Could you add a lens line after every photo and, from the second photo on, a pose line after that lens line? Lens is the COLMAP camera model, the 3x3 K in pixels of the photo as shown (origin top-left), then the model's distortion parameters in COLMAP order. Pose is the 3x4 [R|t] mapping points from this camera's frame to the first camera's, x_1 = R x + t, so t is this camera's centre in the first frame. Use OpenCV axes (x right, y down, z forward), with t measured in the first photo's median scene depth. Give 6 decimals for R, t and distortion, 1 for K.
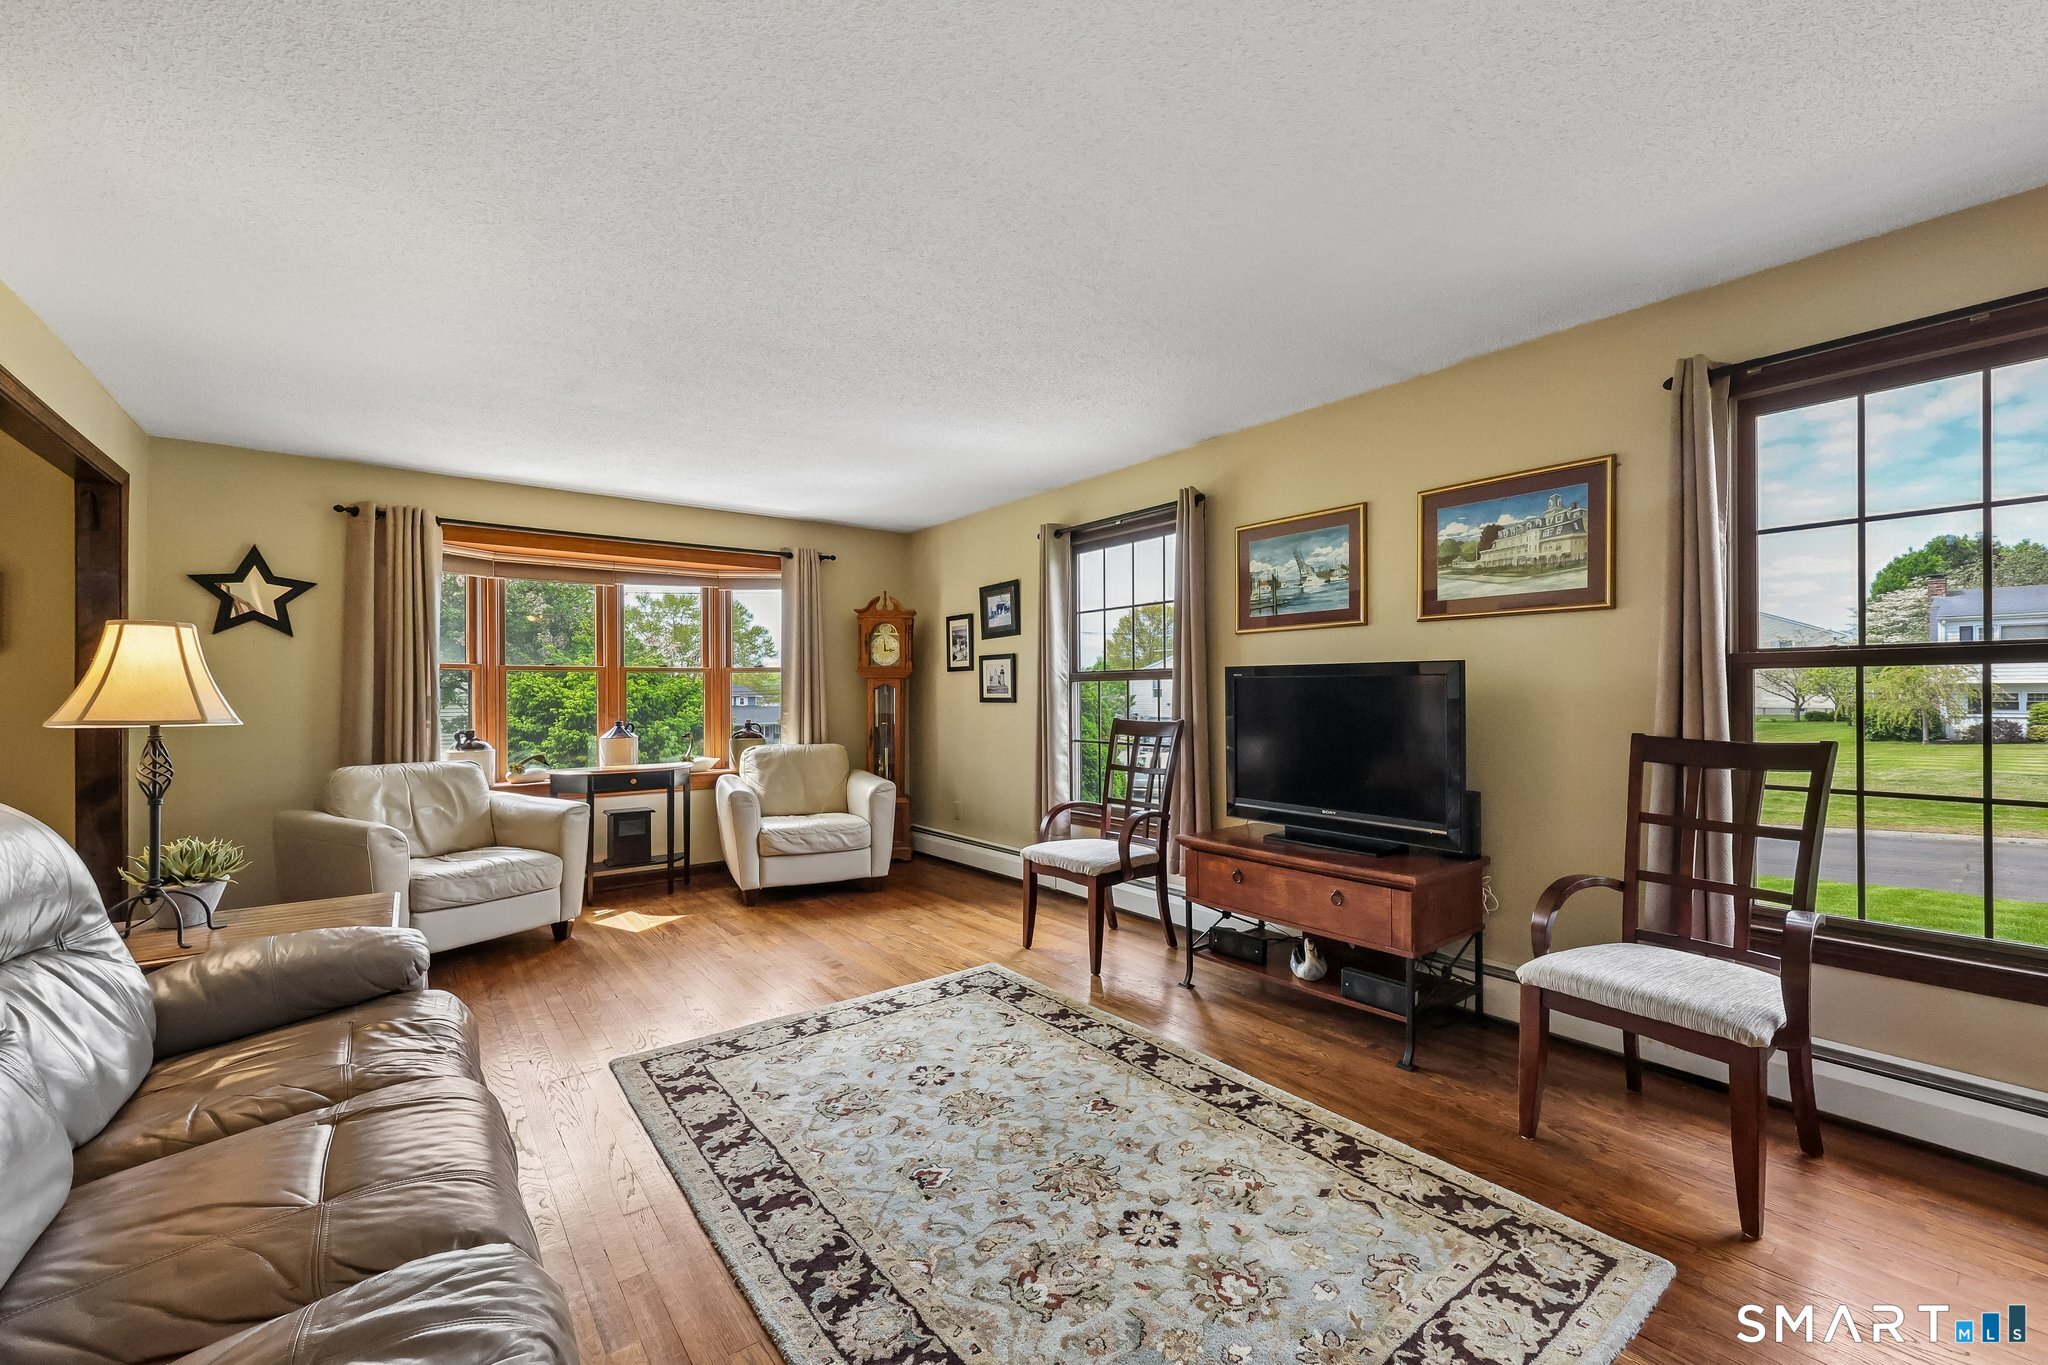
lens RADIAL K [[830.3, 0, 1031.0], [0, 830.3, 683.3], [0, 0, 1]] dist [-0.005717, 0.000103]
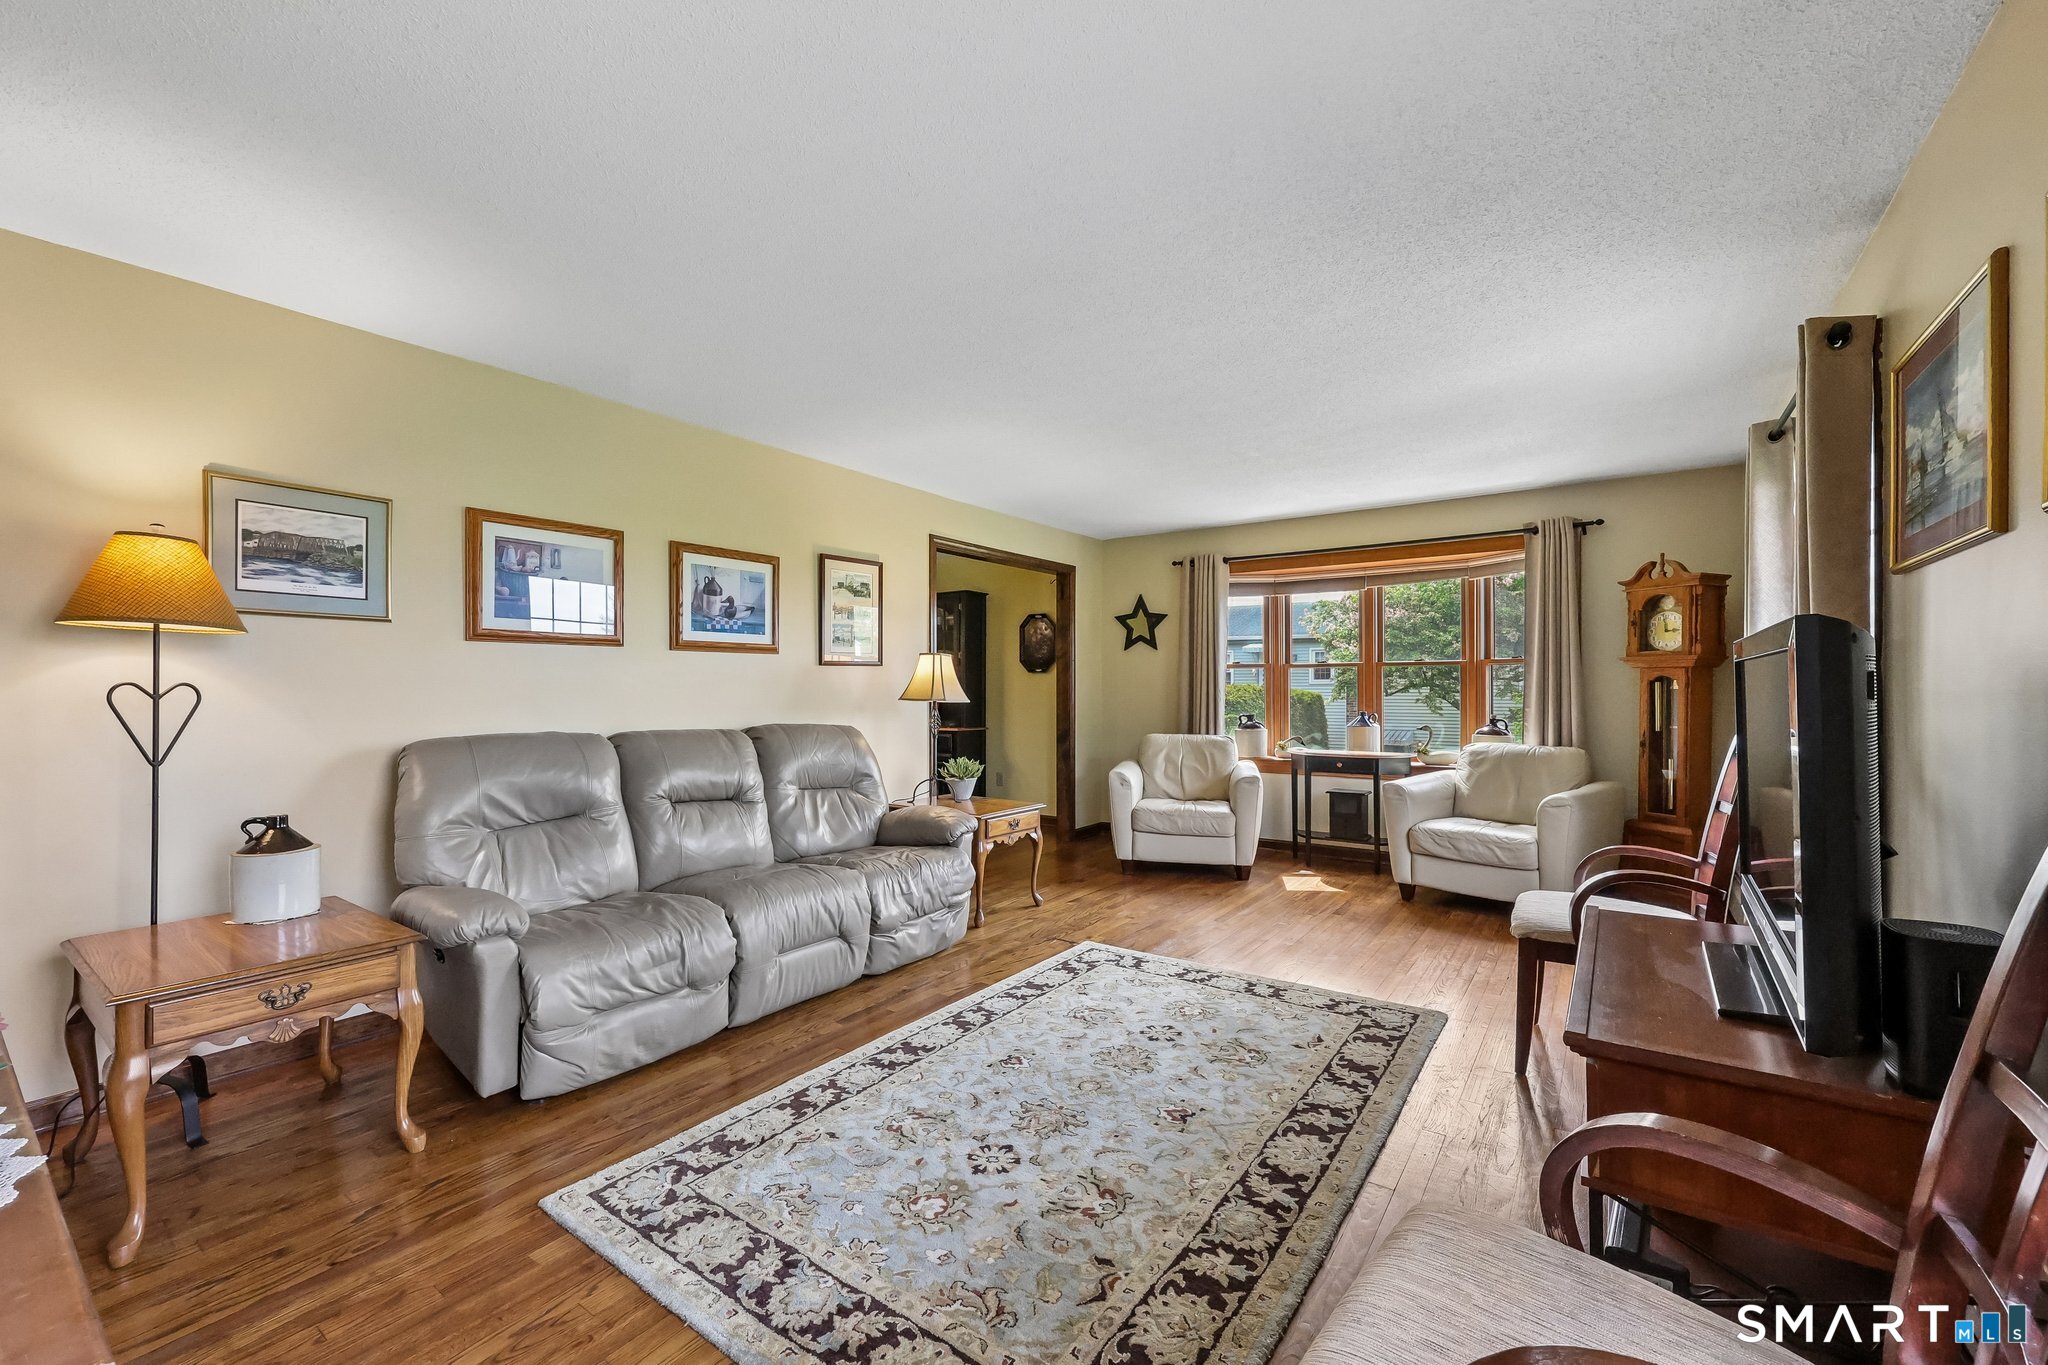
lens RADIAL K [[830.3, 0, 1031.0], [0, 830.3, 683.3], [0, 0, 1]] dist [-0.005717, 0.000103]
pose [[0.288855, 0.000020, -0.957373, 0.776705], [0.010490, 0.999940, 0.003186, -0.000506], [0.957315, -0.010963, 0.288838, 0.450180]]
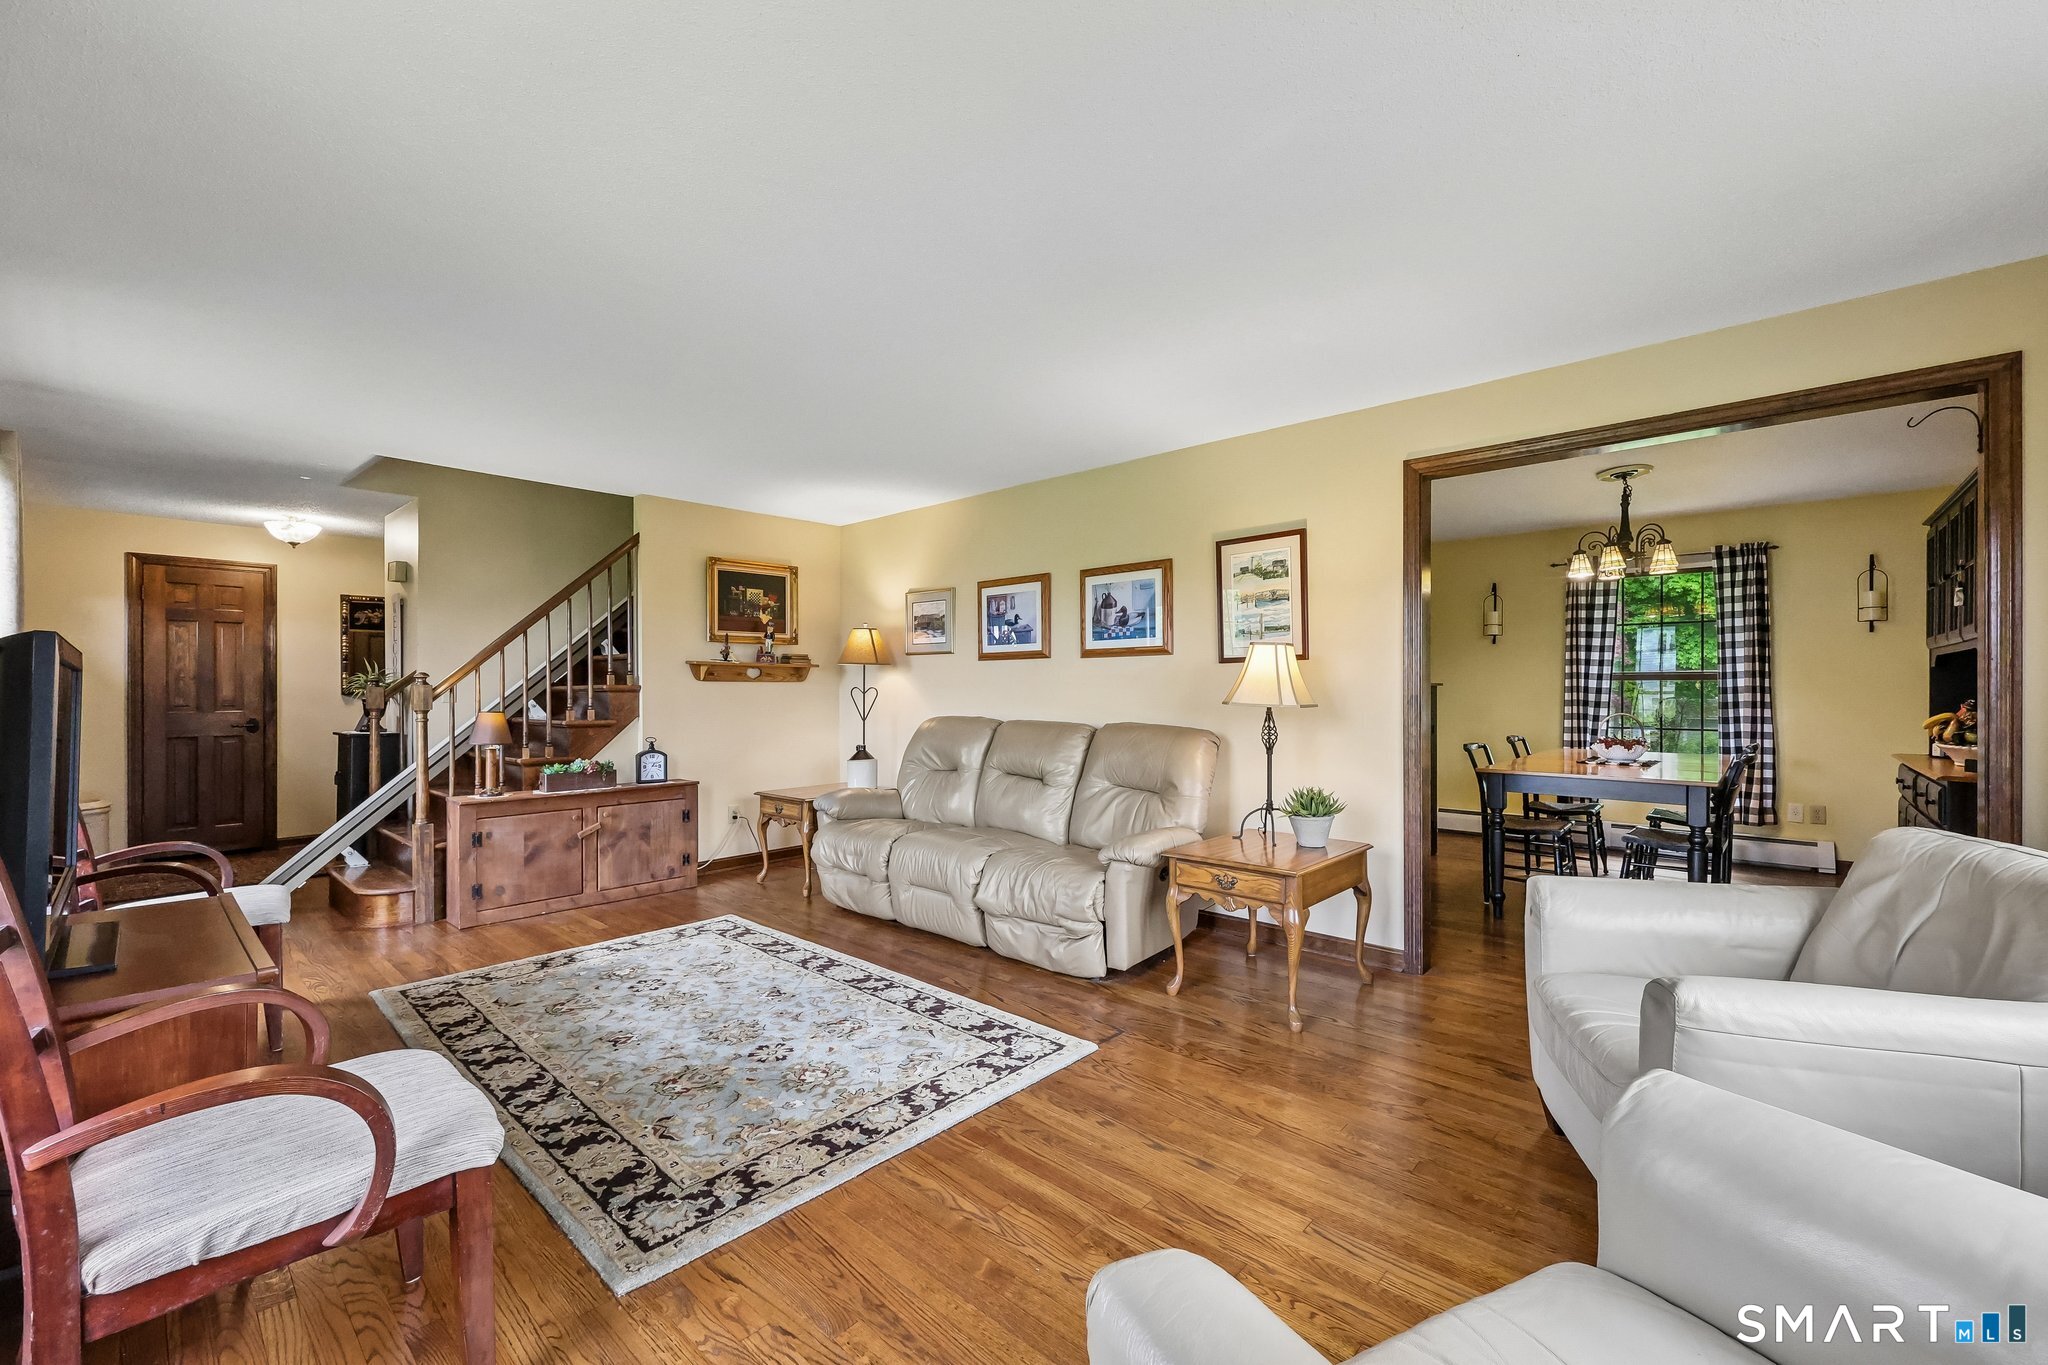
lens RADIAL K [[830.3, 0, 1031.0], [0, 830.3, 683.3], [0, 0, 1]] dist [-0.005717, 0.000103]
pose [[-0.984147, 0.006657, -0.177232, -0.227130], [0.010317, 0.999752, -0.019736, 0.024998], [0.177057, -0.021251, -0.983971, 1.829583]]
